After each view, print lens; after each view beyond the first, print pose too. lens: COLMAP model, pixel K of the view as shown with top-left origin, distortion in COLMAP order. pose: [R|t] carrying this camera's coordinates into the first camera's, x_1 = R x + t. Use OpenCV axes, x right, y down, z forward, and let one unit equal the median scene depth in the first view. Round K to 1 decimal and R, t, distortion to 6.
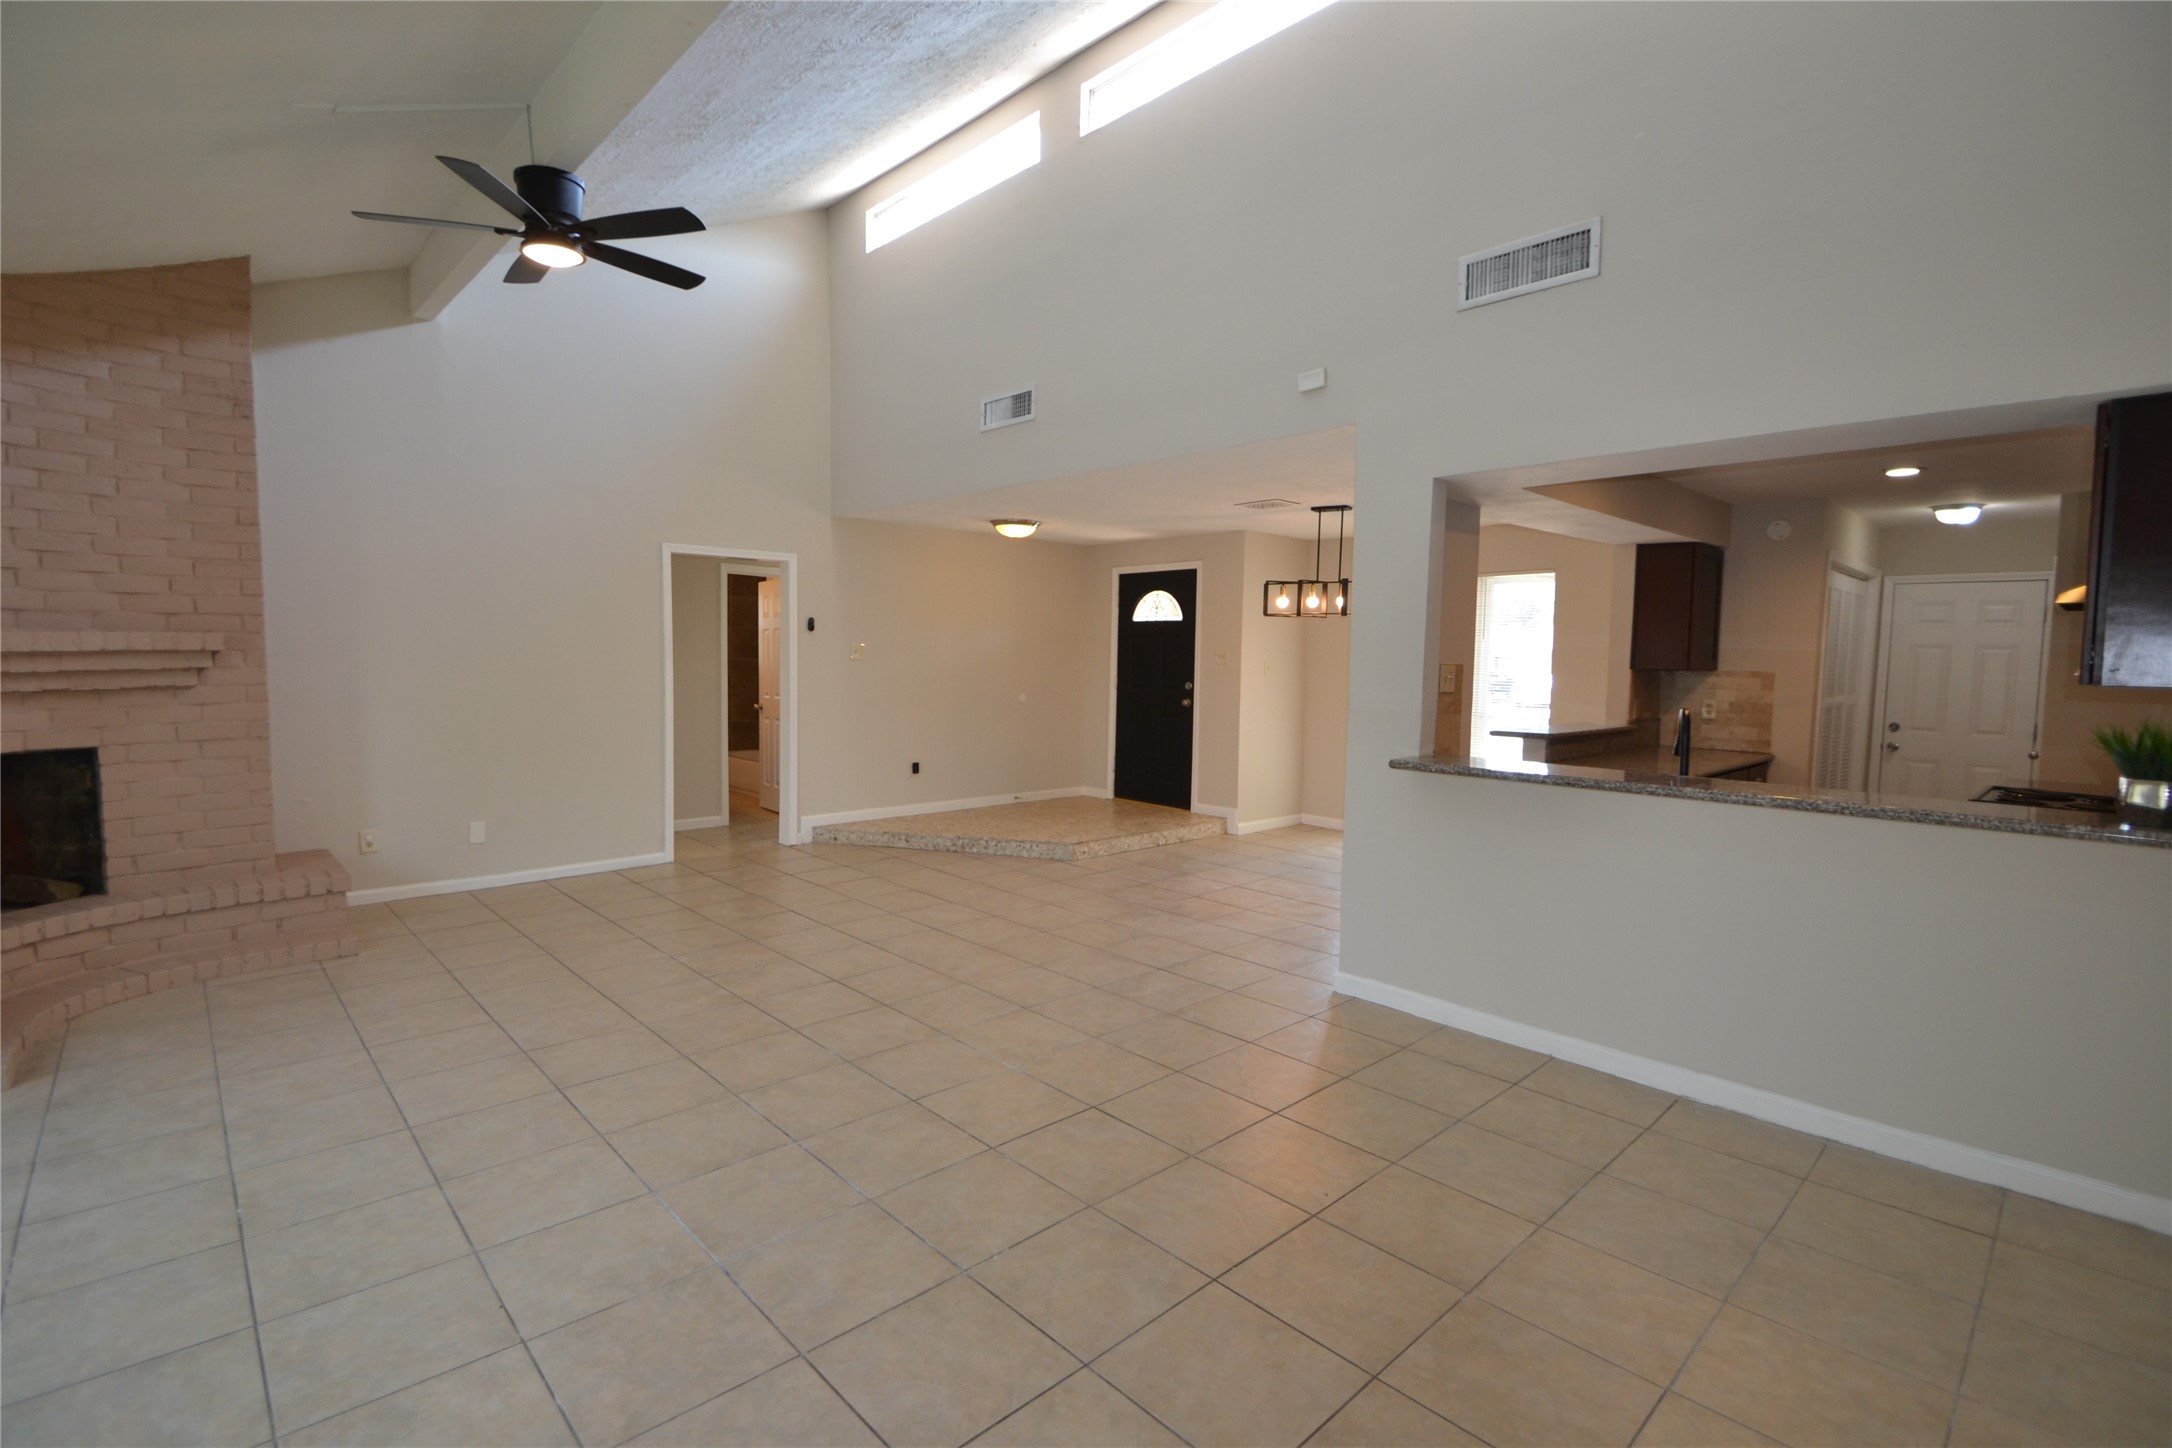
lens RADIAL K [[975.8, 0, 1075.0], [0, 975.8, 724.2], [0, 0, 1]] dist [0.013817, -0.019499]
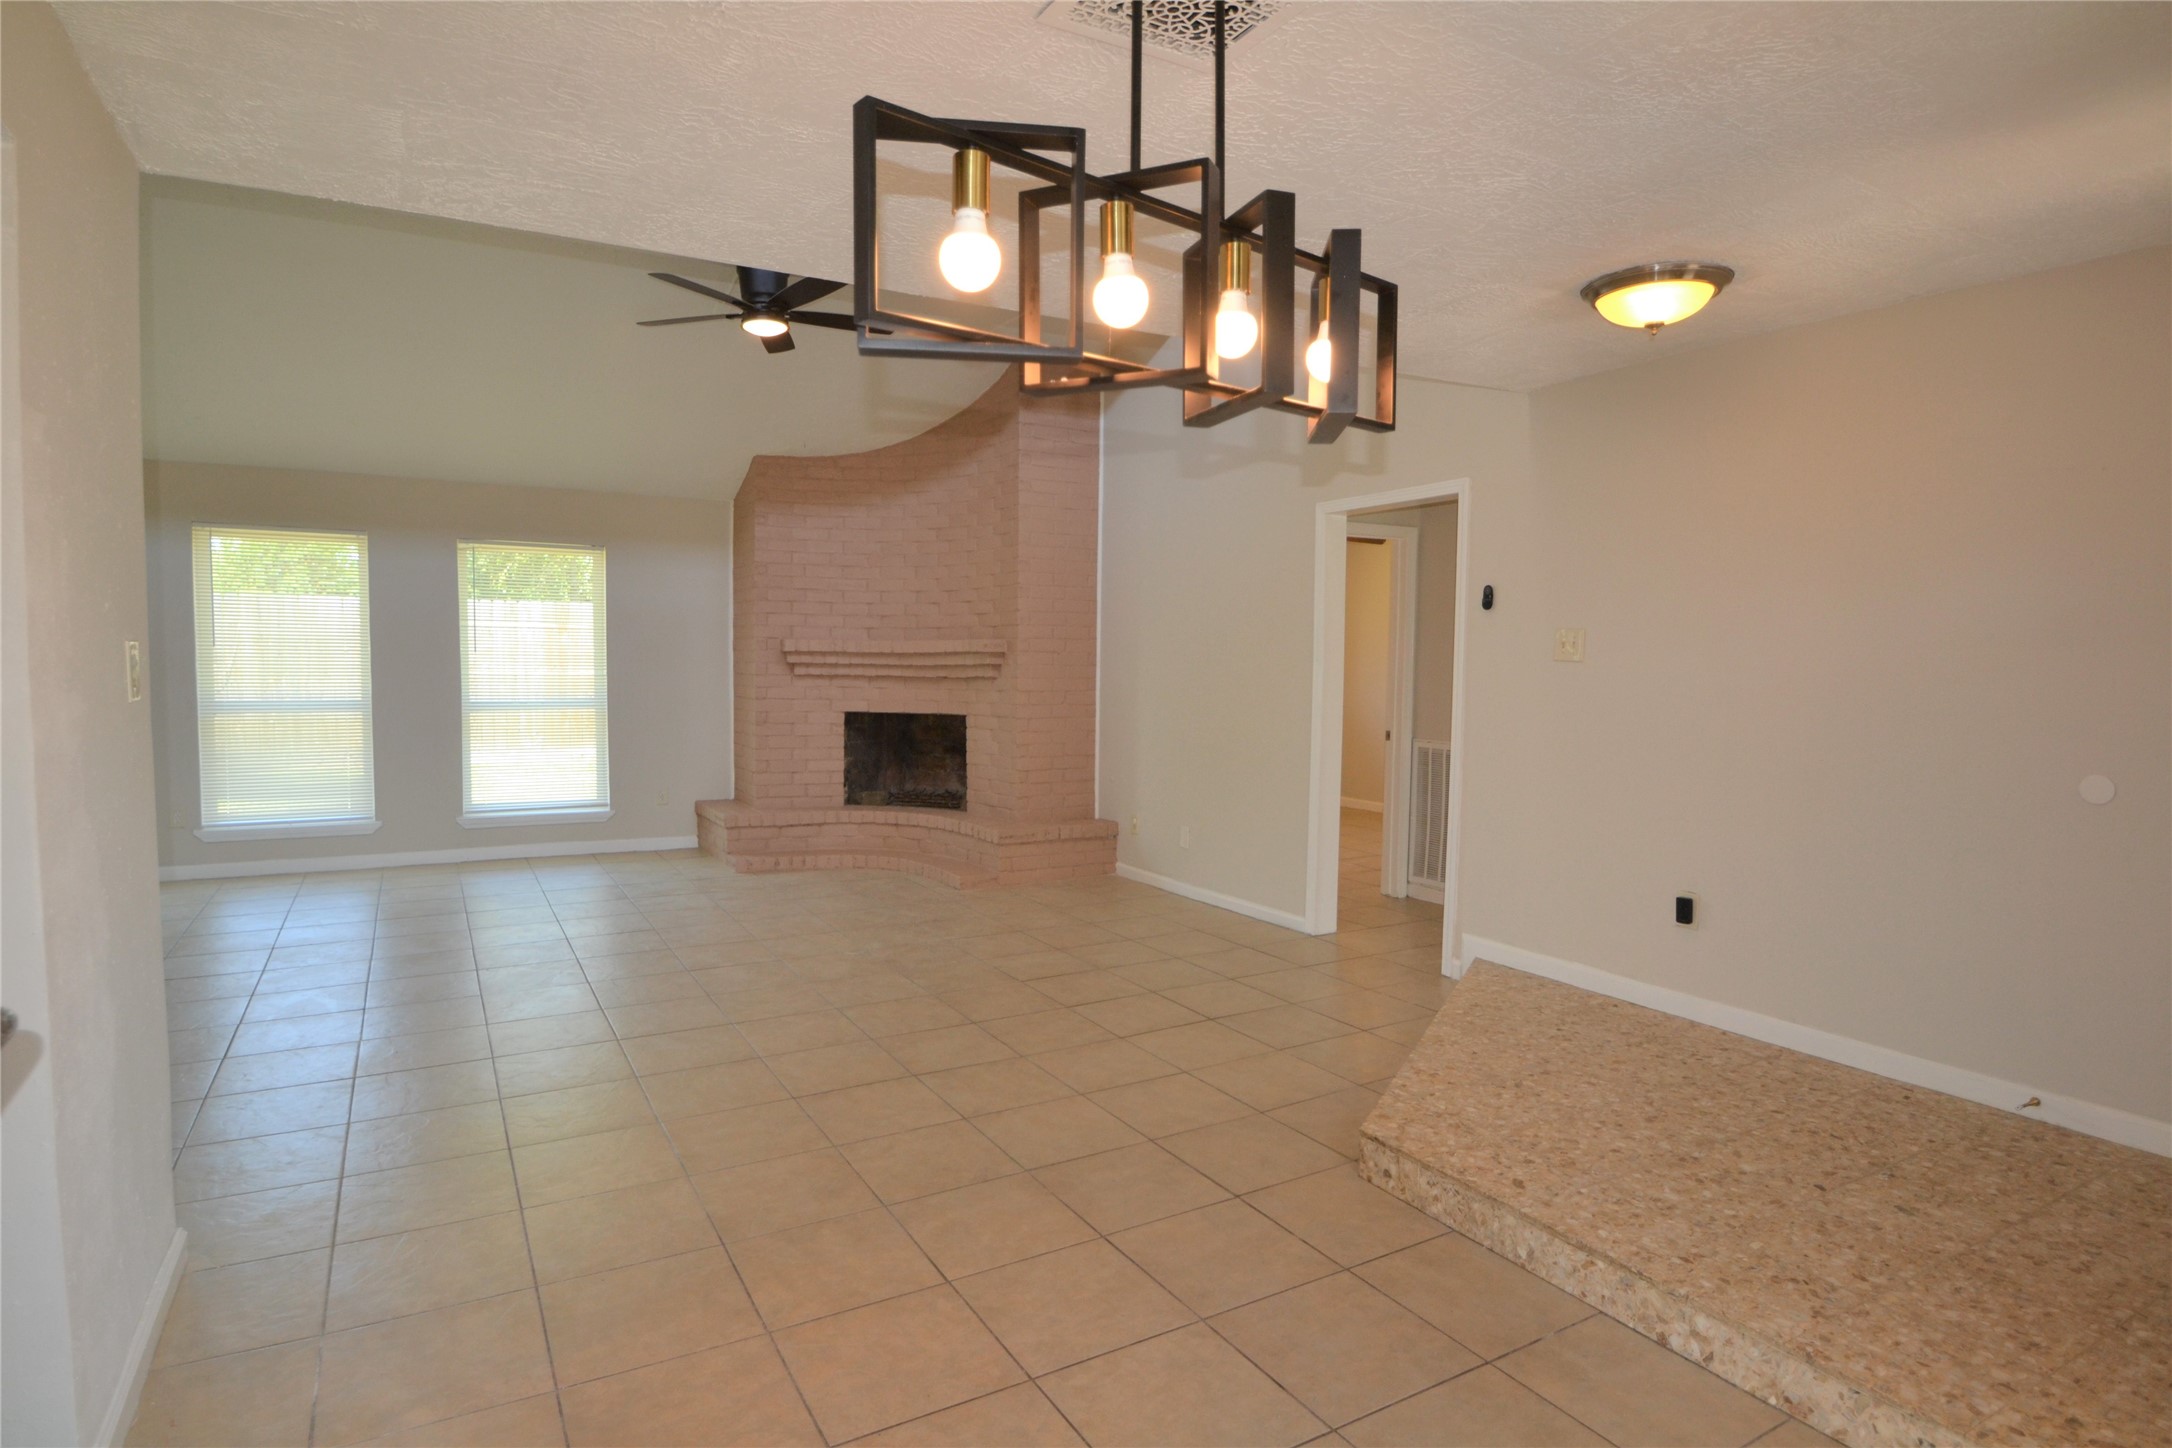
lens RADIAL K [[1159.9, 0, 1074.4], [0, 1159.9, 722.5], [0, 0, 1]] dist [-0.003825, -0.016216]
pose [[-0.233339, 0.042346, -0.971473, 0.654186], [-0.076828, 0.995125, 0.061830, -0.080850], [0.969356, 0.089064, -0.228948, 1.397656]]
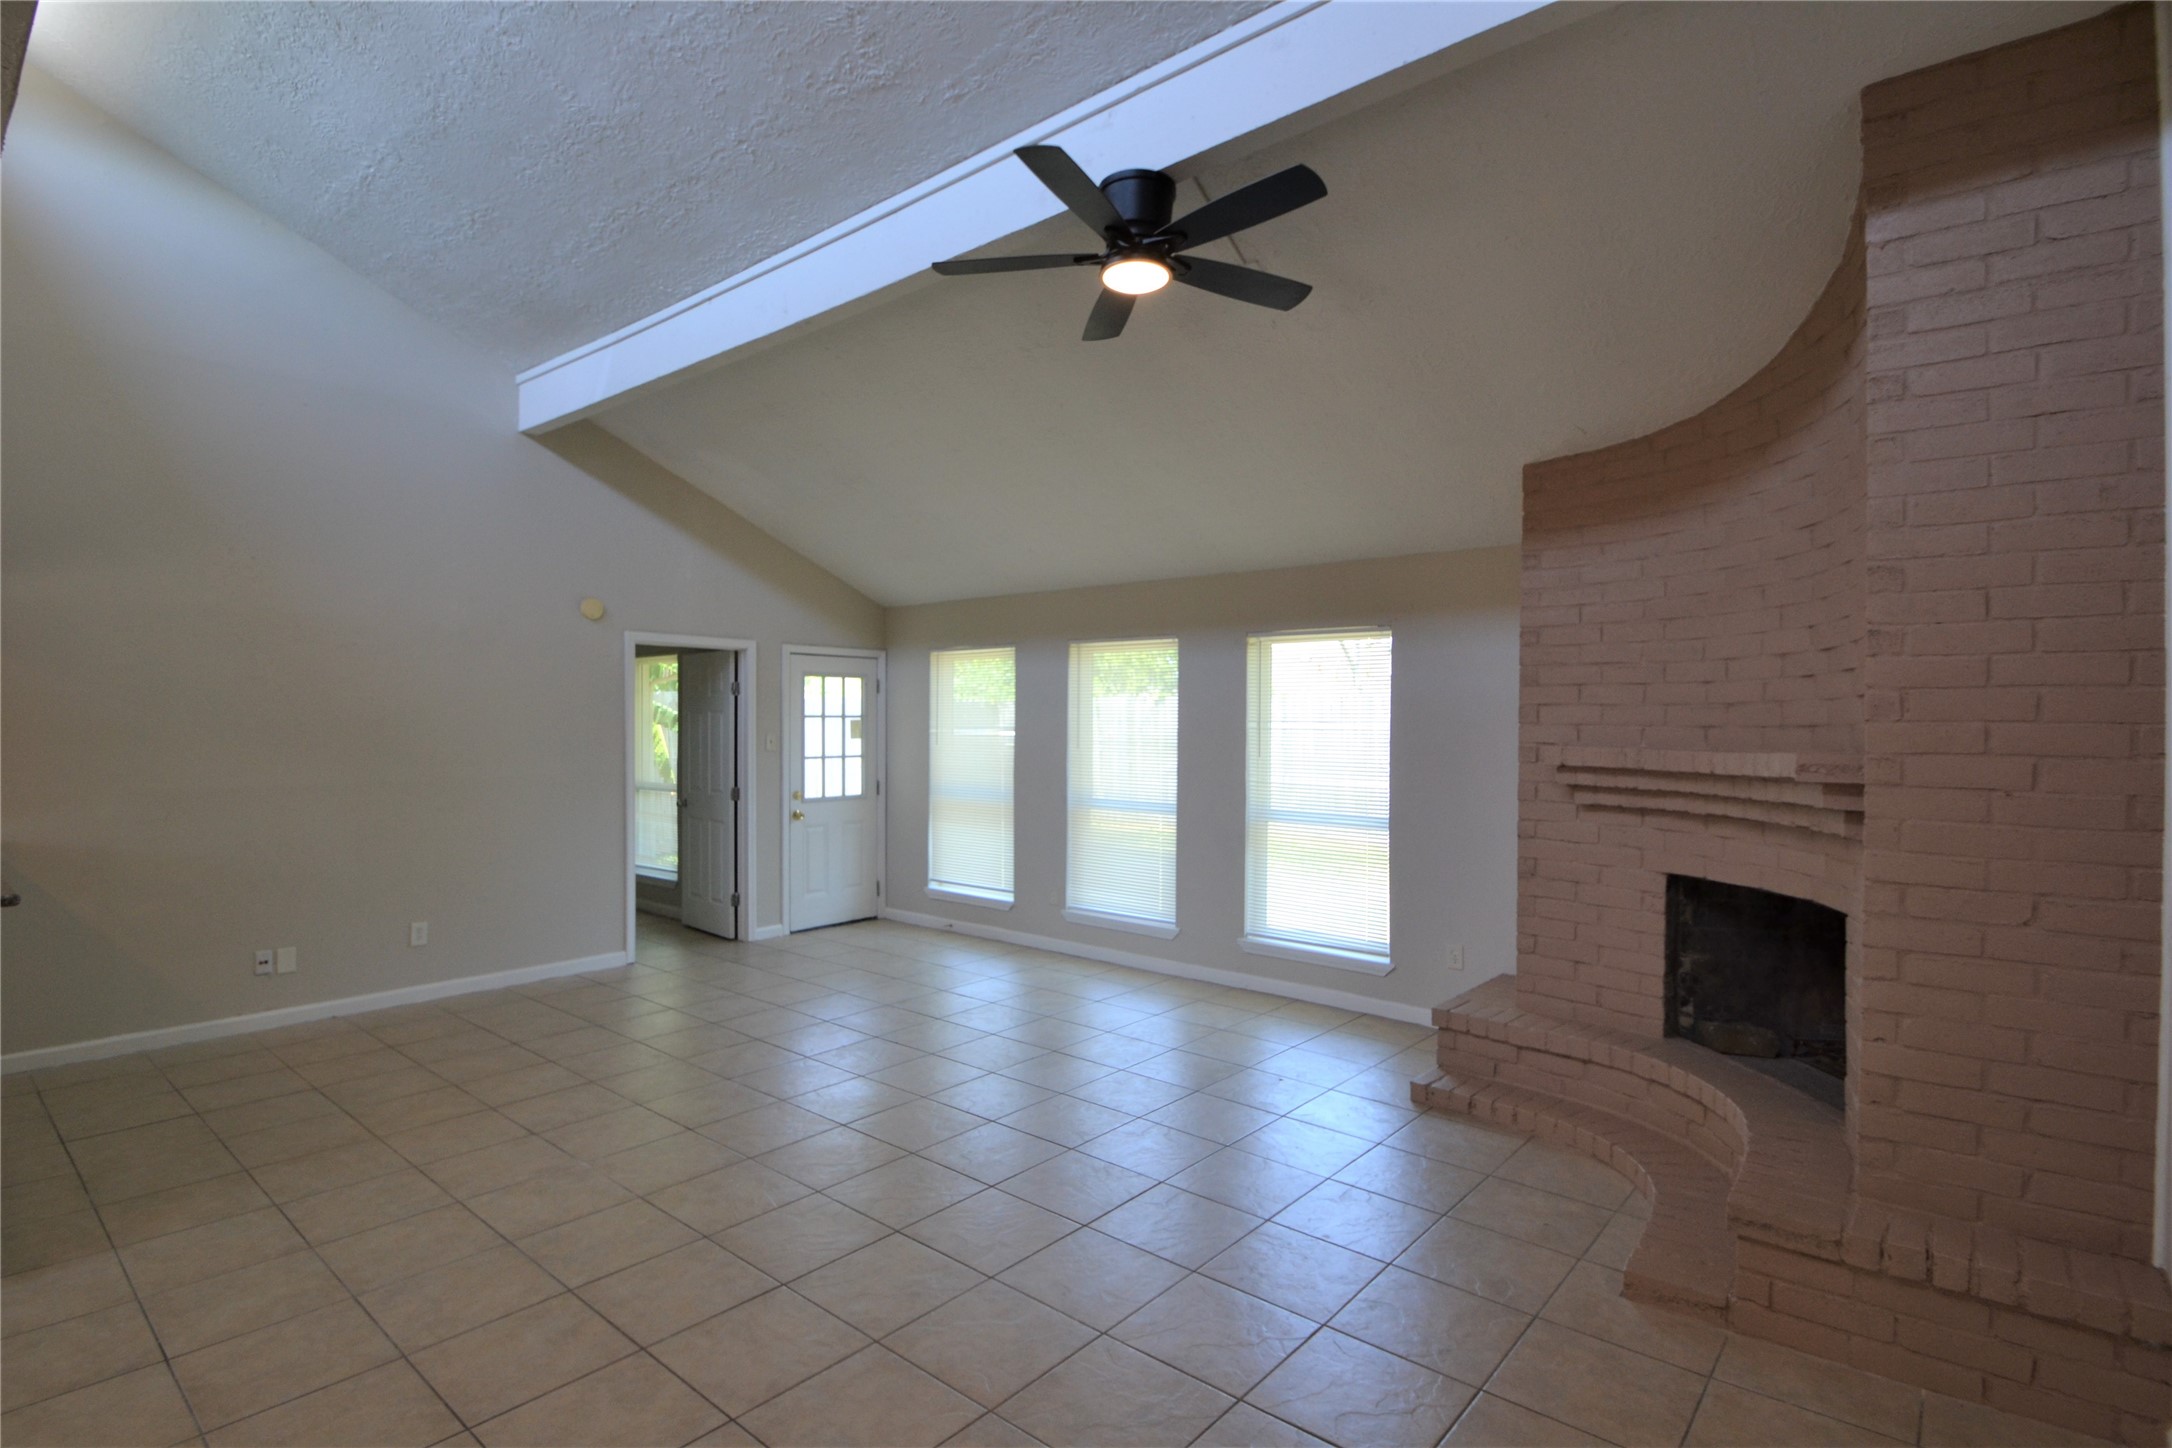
lens RADIAL K [[1057.9, 0, 1071.5], [0, 1057.9, 721.5], [0, 0, 1]] dist [0.008332, -0.019263]
pose [[-0.994188, -0.018728, -0.106021, -0.313677], [-0.025291, 0.997823, 0.060906, -0.132549], [0.104649, 0.063234, -0.992497, 1.497052]]
